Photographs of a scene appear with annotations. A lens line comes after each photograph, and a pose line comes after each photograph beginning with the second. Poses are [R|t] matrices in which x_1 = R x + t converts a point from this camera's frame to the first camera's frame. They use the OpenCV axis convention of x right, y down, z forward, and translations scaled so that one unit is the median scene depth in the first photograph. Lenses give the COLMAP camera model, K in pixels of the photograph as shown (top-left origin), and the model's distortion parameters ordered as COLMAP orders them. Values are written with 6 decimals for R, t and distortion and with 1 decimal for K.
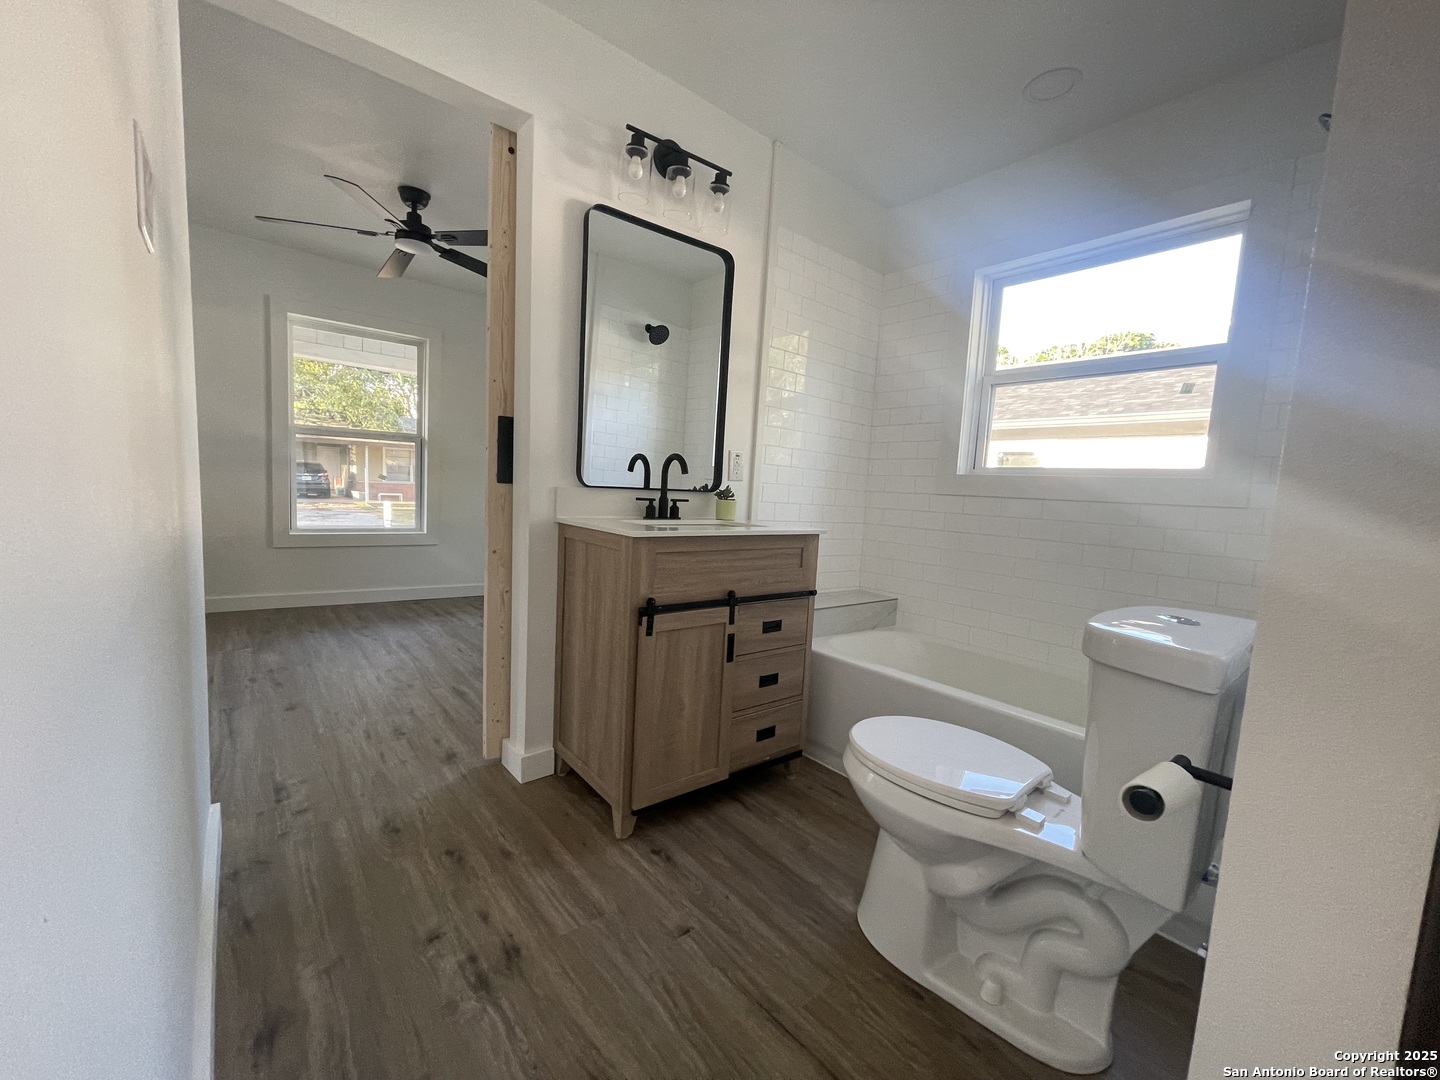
lens RADIAL K [[582.2, 0, 709.2], [0, 582.2, 542.2], [0, 0, 1]] dist [0.000011, -0.001172]
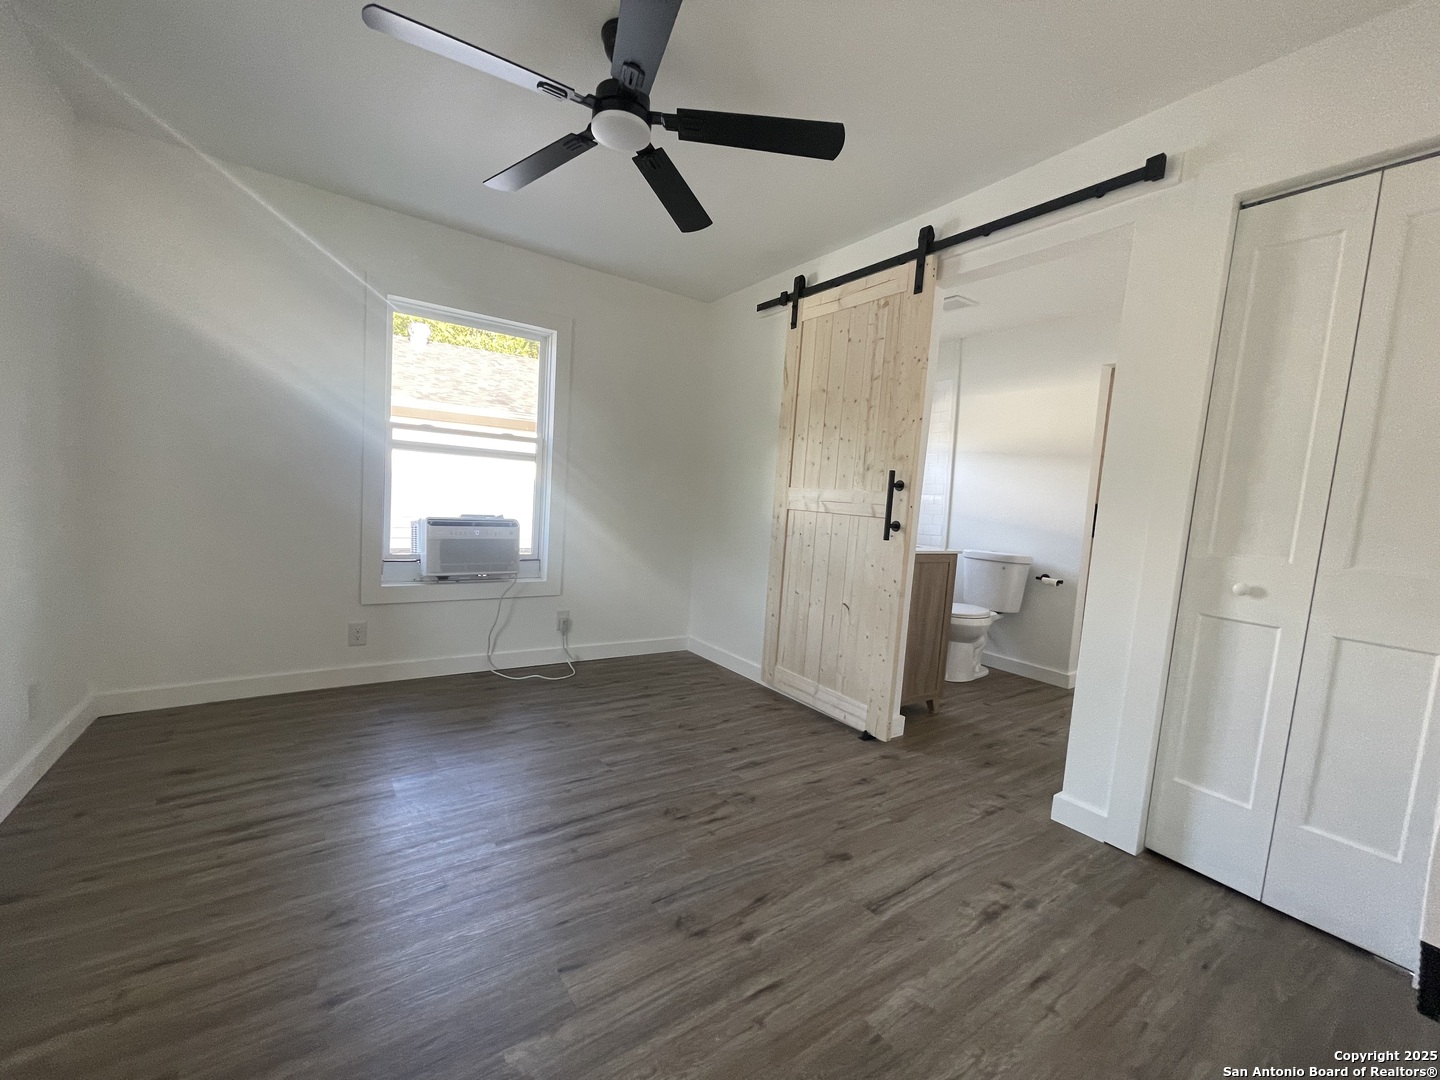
lens RADIAL K [[582.2, 0, 718.0], [0, 582.2, 547.0], [0, 0, 1]] dist [0.000011, -0.001172]
pose [[0.077001, -0.141298, 0.986968, -1.495934], [0.033024, 0.989725, 0.139116, -0.229936], [-0.996484, 0.021882, 0.080876, 1.155270]]
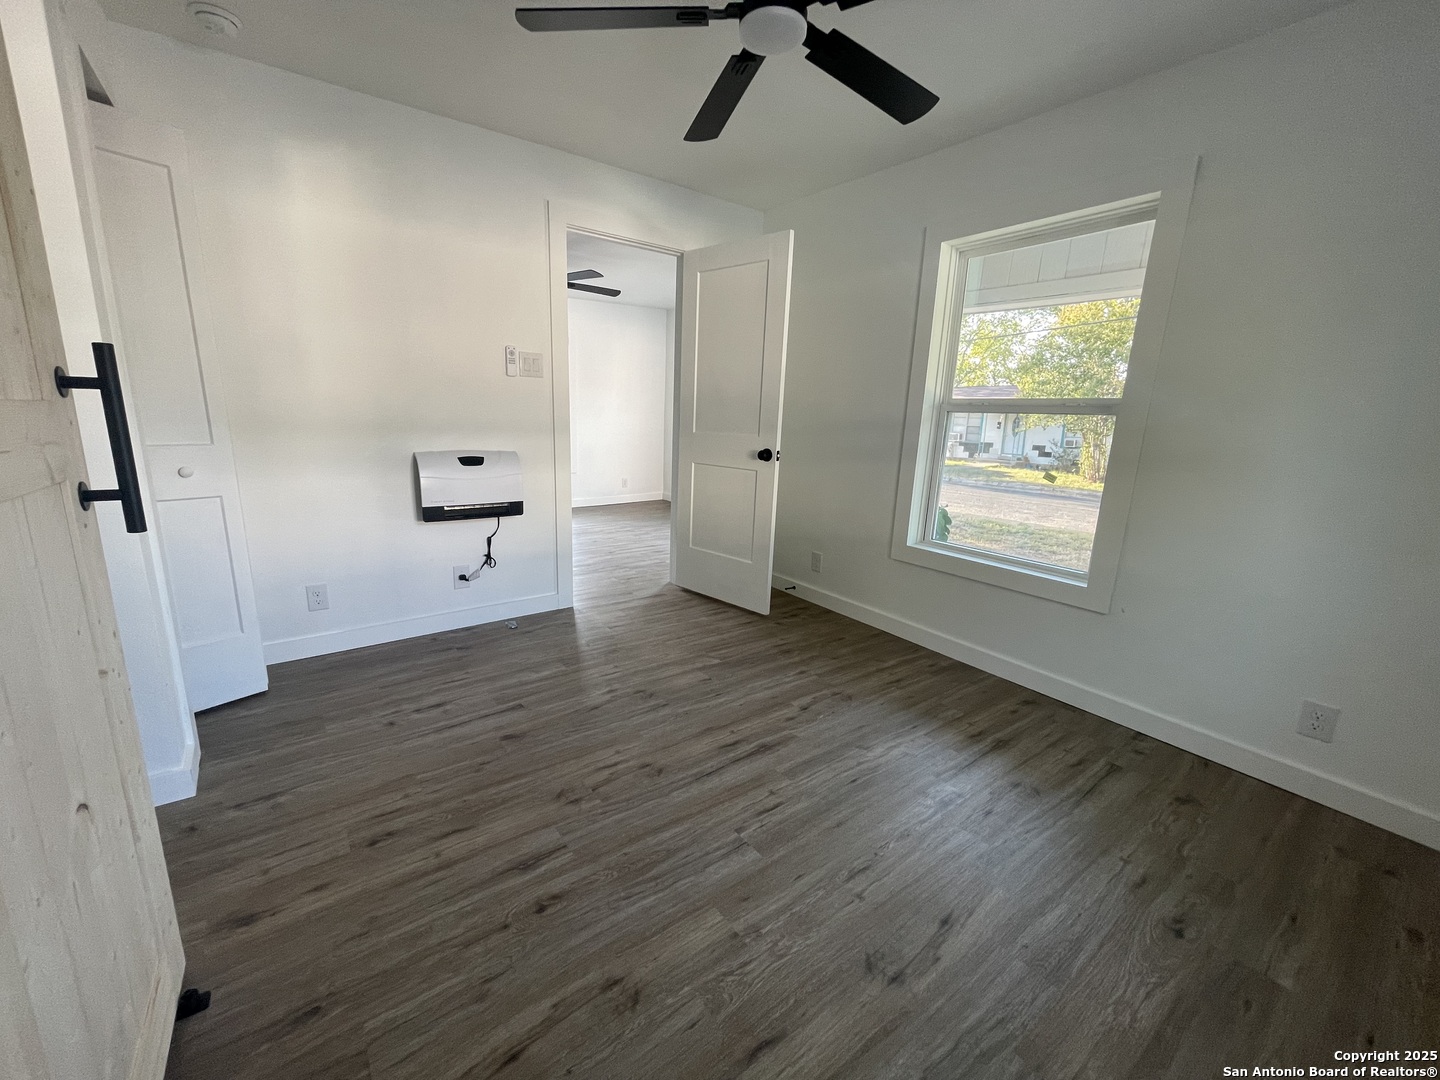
lens RADIAL K [[582.2, 0, 718.3], [0, 582.2, 541.1], [0, 0, 1]] dist [0.000011, -0.001172]
pose [[-0.045879, 0.156004, -0.986690, 0.094329], [-0.129104, 0.978521, 0.160715, -0.197147], [0.990569, 0.134759, -0.024753, 1.371768]]
